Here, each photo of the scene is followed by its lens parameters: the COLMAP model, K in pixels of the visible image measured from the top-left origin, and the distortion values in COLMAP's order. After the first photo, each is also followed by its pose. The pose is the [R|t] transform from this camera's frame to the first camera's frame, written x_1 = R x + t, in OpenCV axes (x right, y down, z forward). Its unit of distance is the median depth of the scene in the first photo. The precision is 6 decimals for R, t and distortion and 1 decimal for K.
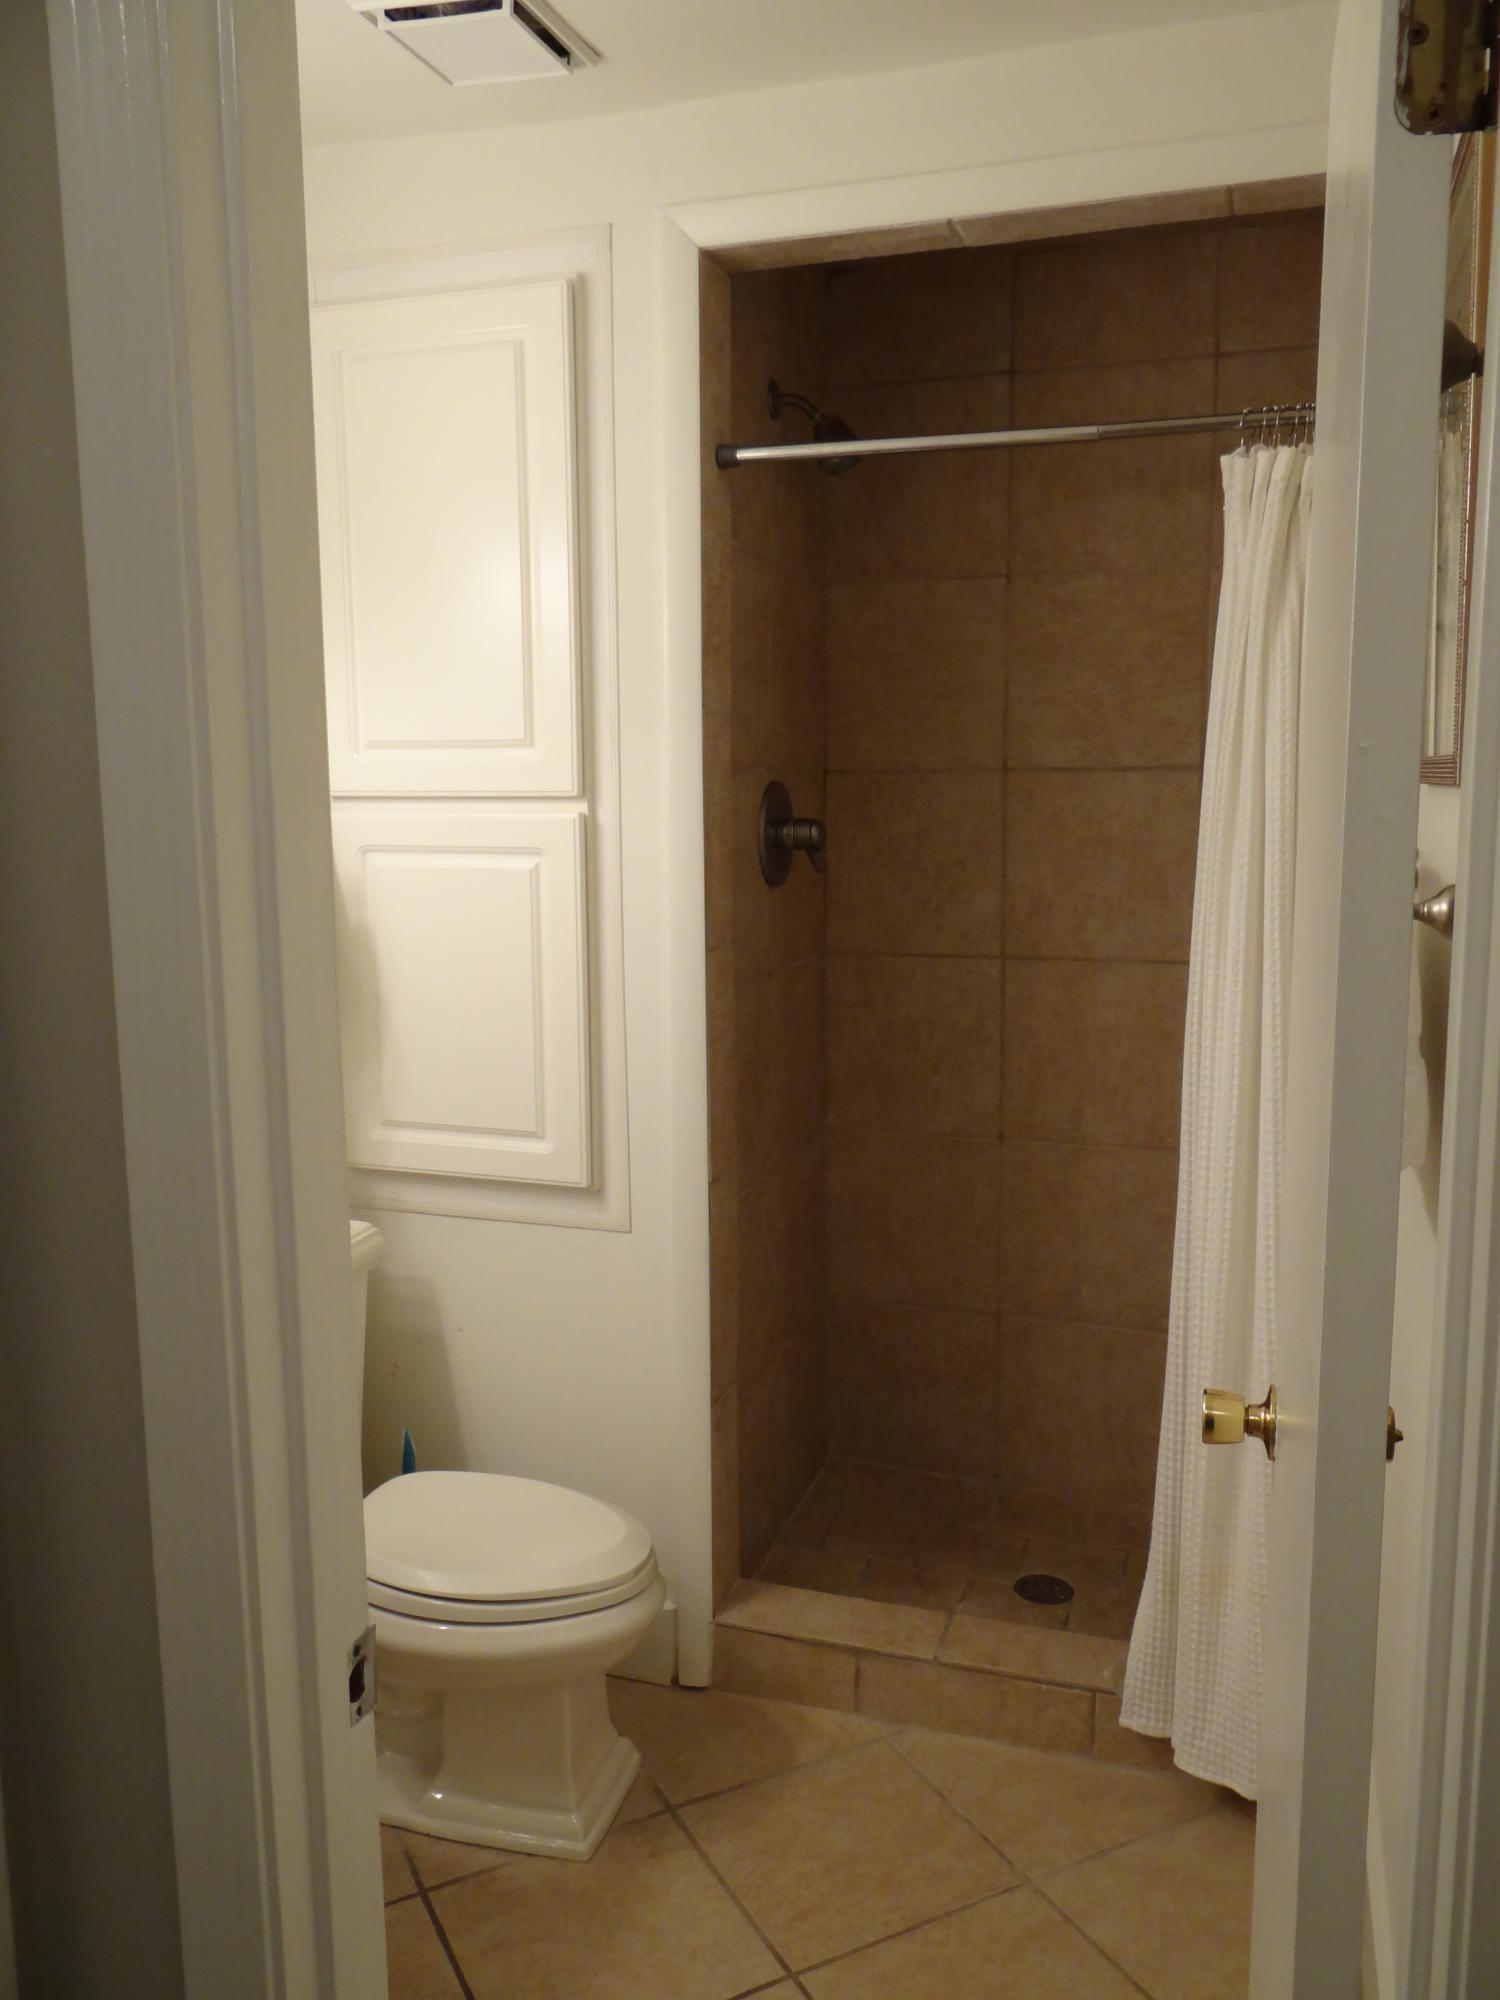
lens RADIAL K [[1576.7, 0, 750.4], [0, 1576.7, 996.6], [0, 0, 1]] dist [0.000977, 0.006557]
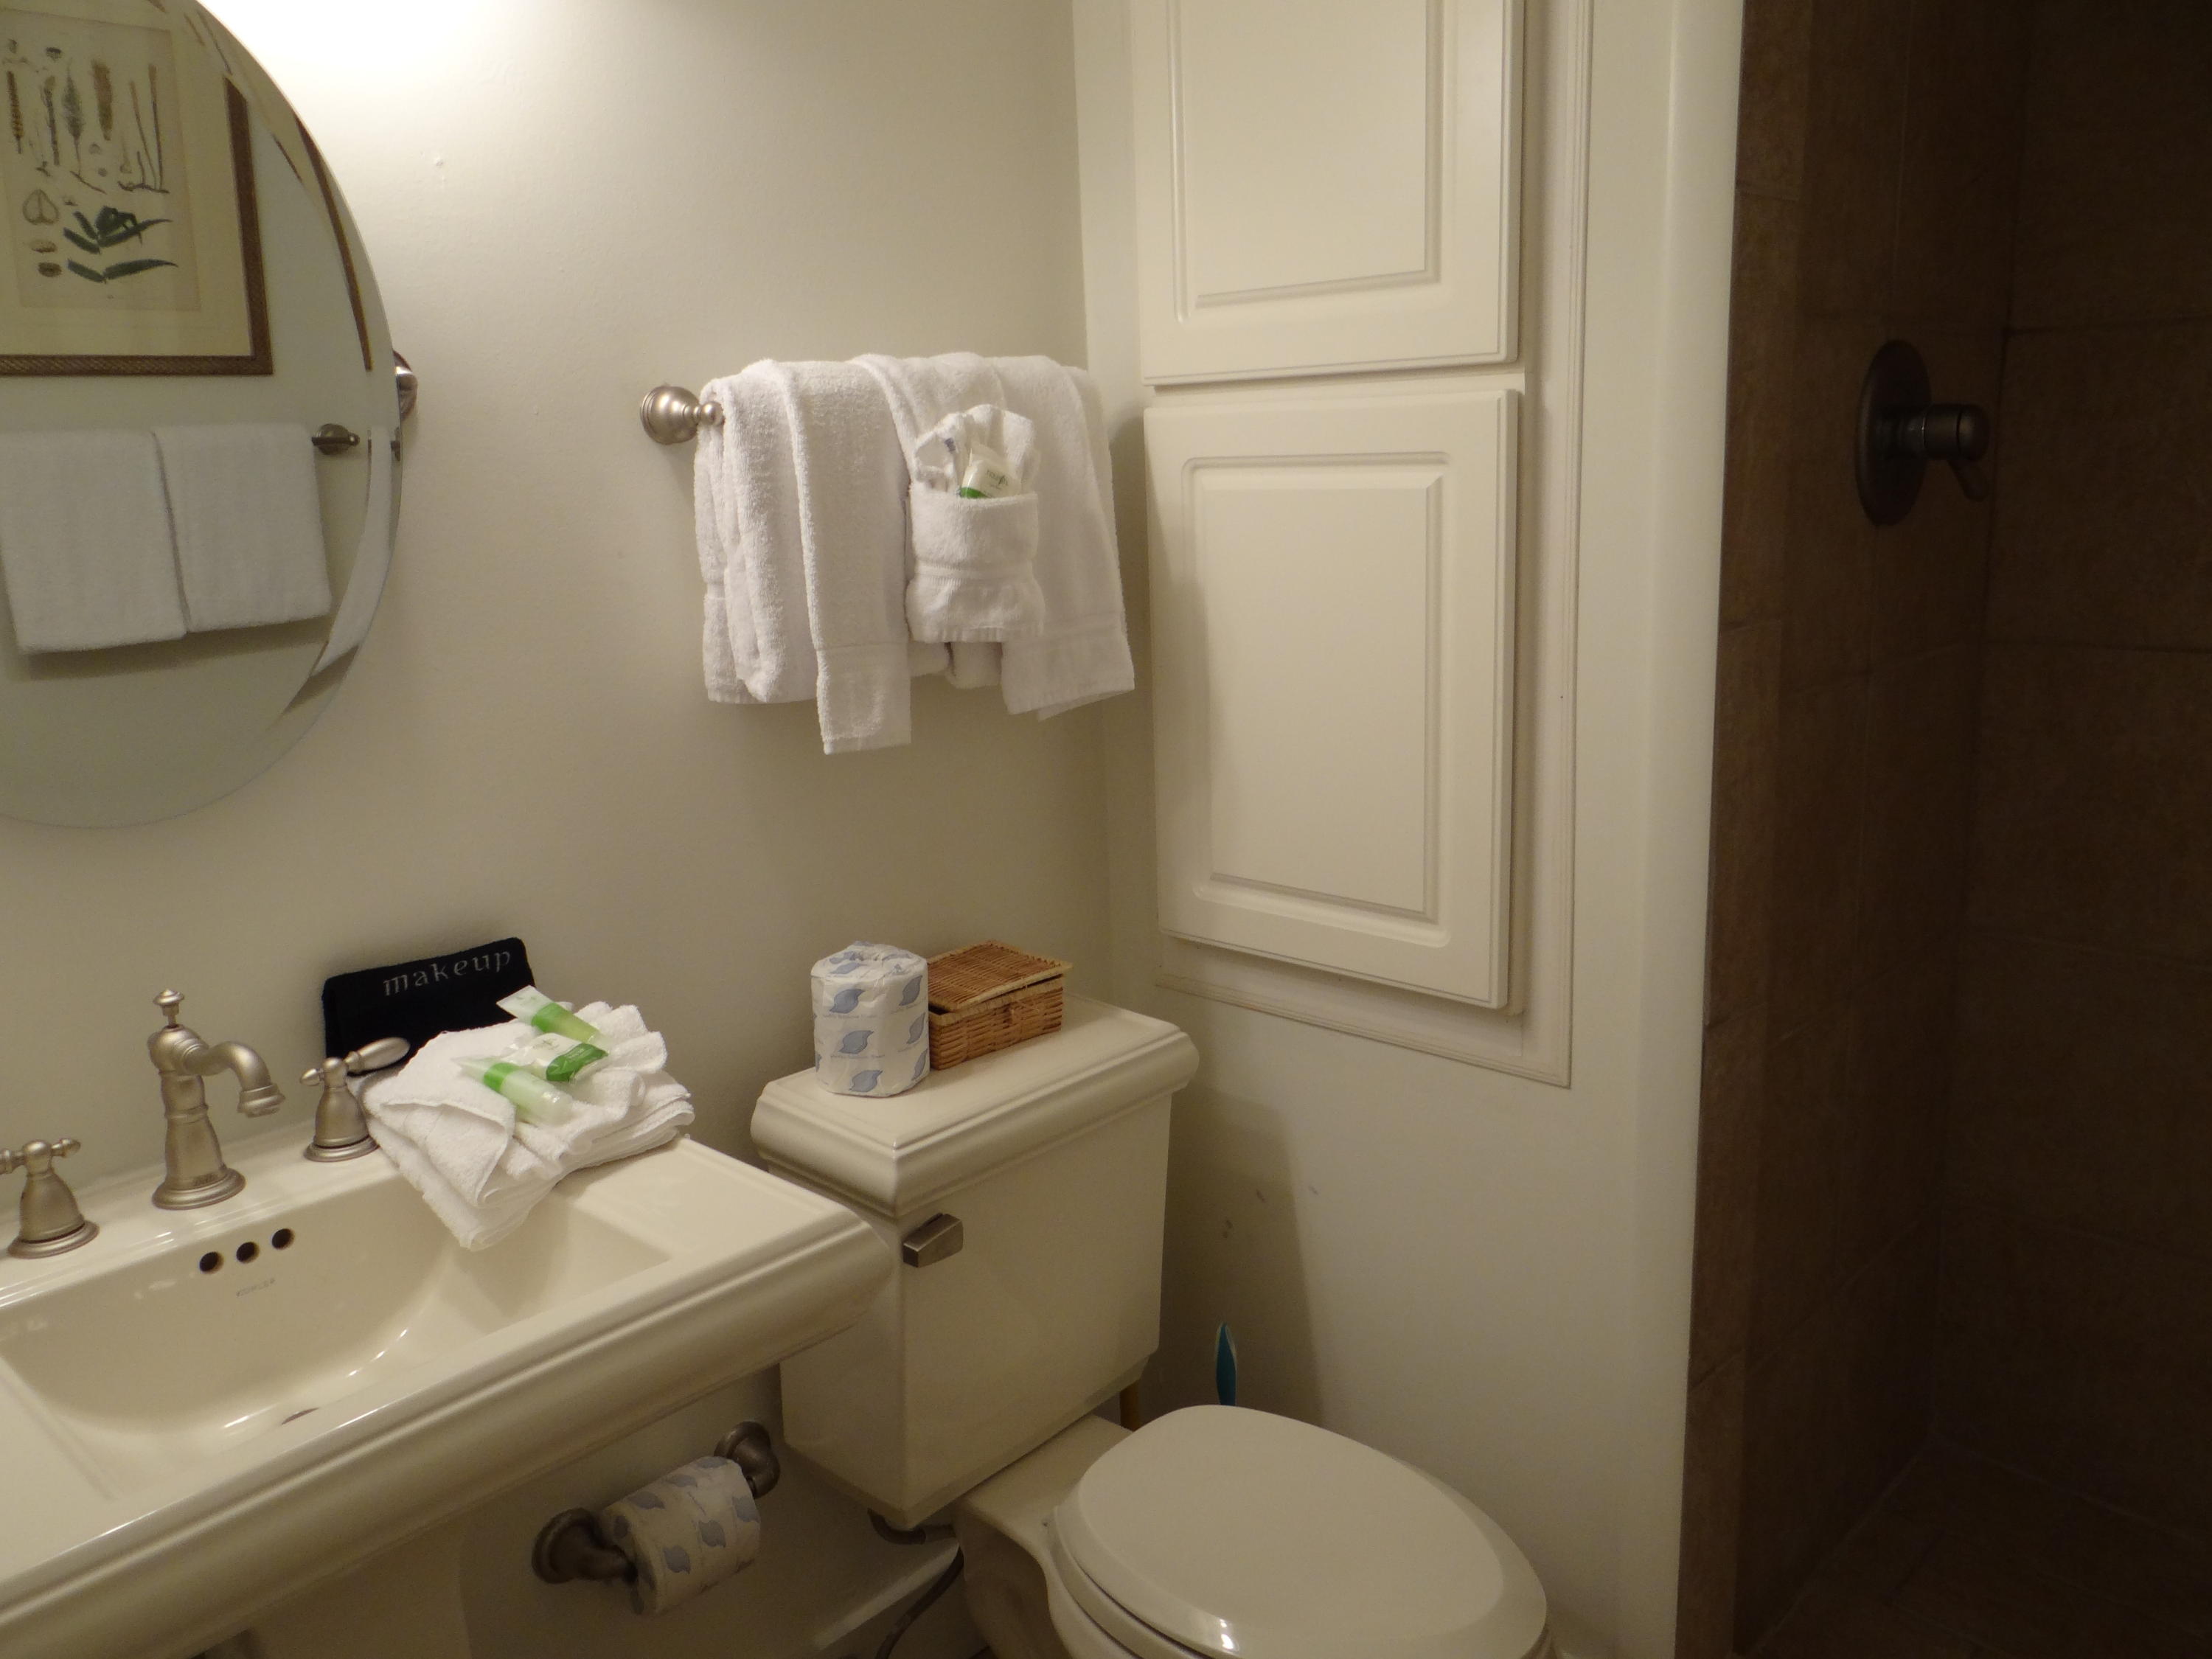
lens RADIAL K [[1743.8, 0, 1100.6], [0, 1743.8, 829.4], [0, 0, 1]] dist [0.000977, 0.006557]
pose [[0.900586, 0.067749, -0.429366, 0.044256], [-0.032966, 0.995580, 0.087944, -0.004243], [0.433426, -0.065047, 0.898839, 0.317266]]
